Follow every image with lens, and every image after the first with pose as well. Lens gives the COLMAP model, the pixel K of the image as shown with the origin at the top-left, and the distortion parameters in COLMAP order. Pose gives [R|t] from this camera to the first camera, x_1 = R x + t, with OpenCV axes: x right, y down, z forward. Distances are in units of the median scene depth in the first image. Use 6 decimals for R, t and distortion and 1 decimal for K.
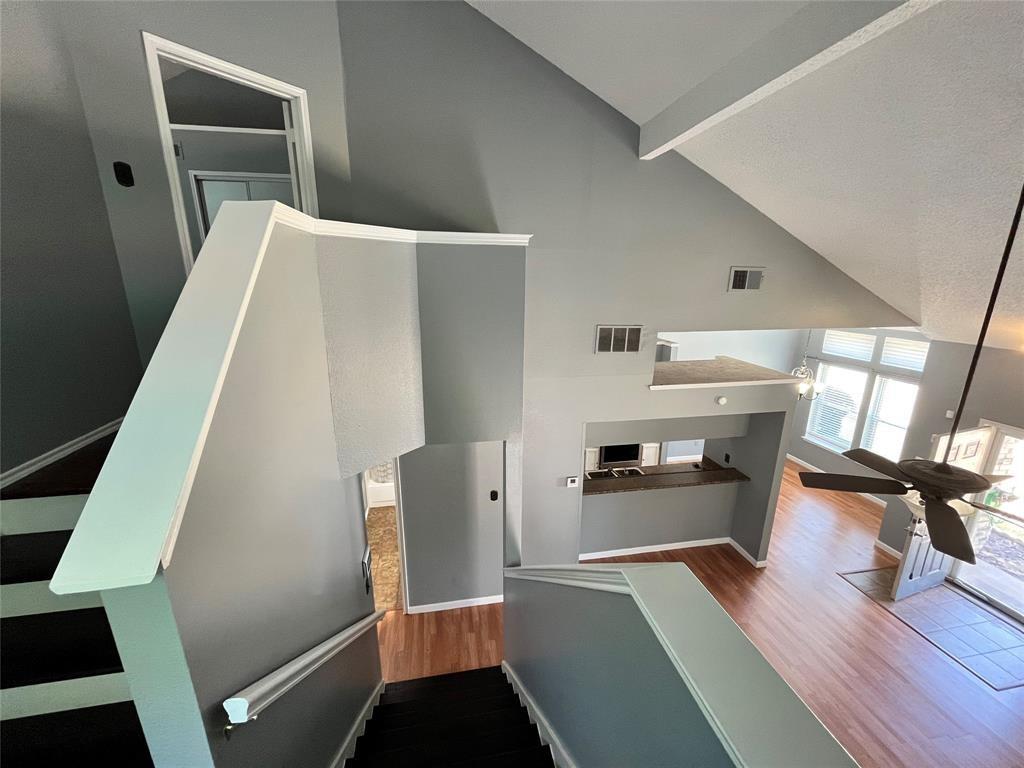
lens RADIAL K [[412.8, 0, 512.0], [0, 412.8, 386.9], [0, 0, 1]] dist [-0.002327, 0.000409]
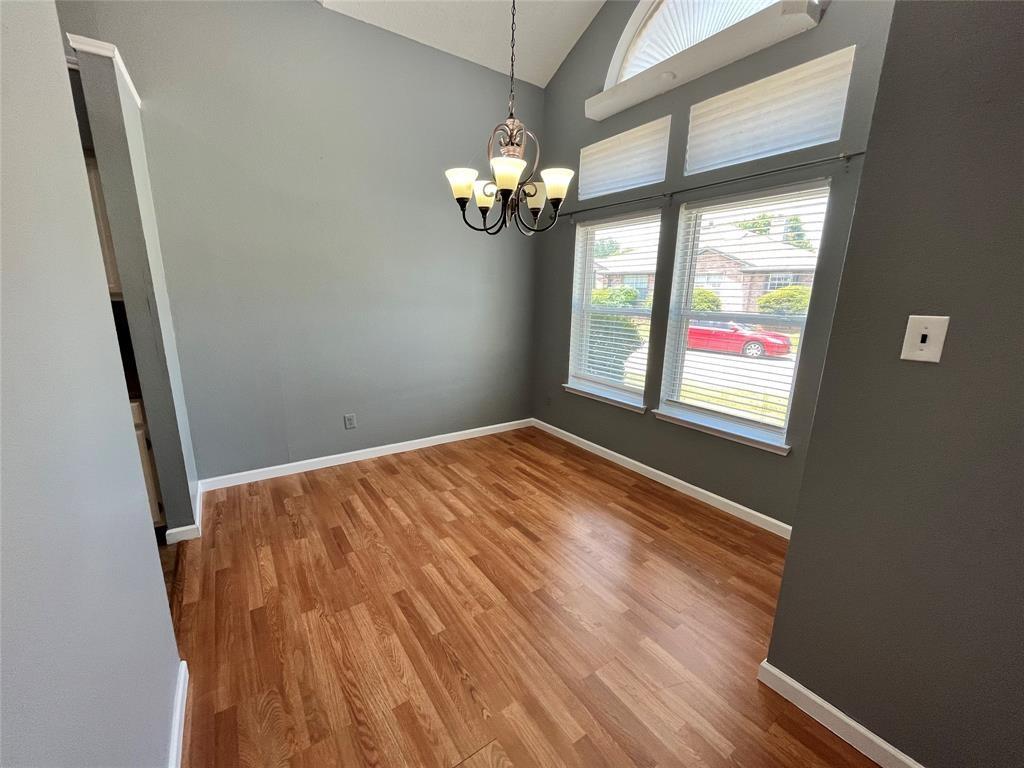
lens RADIAL K [[412.8, 0, 509.9], [0, 412.8, 386.9], [0, 0, 1]] dist [-0.002327, 0.000409]
pose [[0.914606, -0.081541, 0.396039, 0.812510], [0.091732, 0.995760, -0.006824, 0.220945], [-0.393803, 0.042571, 0.918209, 1.032278]]
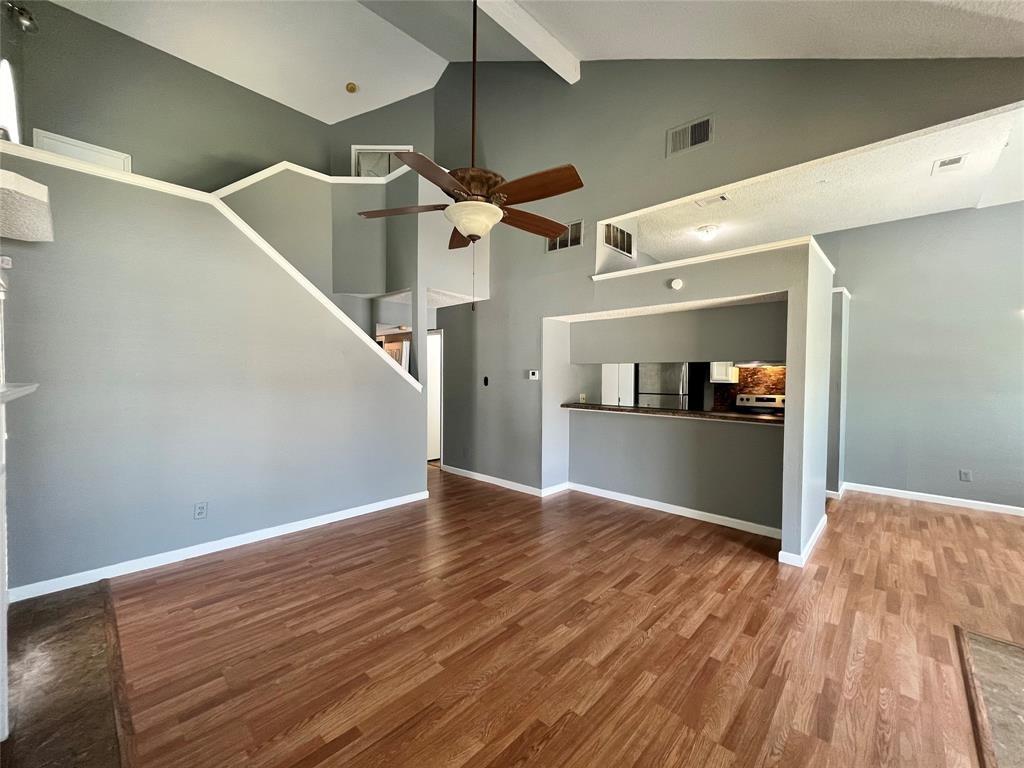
lens RADIAL K [[412.8, 0, 511.8], [0, 412.8, 383.9], [0, 0, 1]] dist [-0.002327, 0.000409]
pose [[0.584654, 0.016320, -0.811119, 1.008123], [-0.214280, 0.967400, -0.134989, 0.415221], [0.782473, 0.252729, 0.569091, 0.332055]]
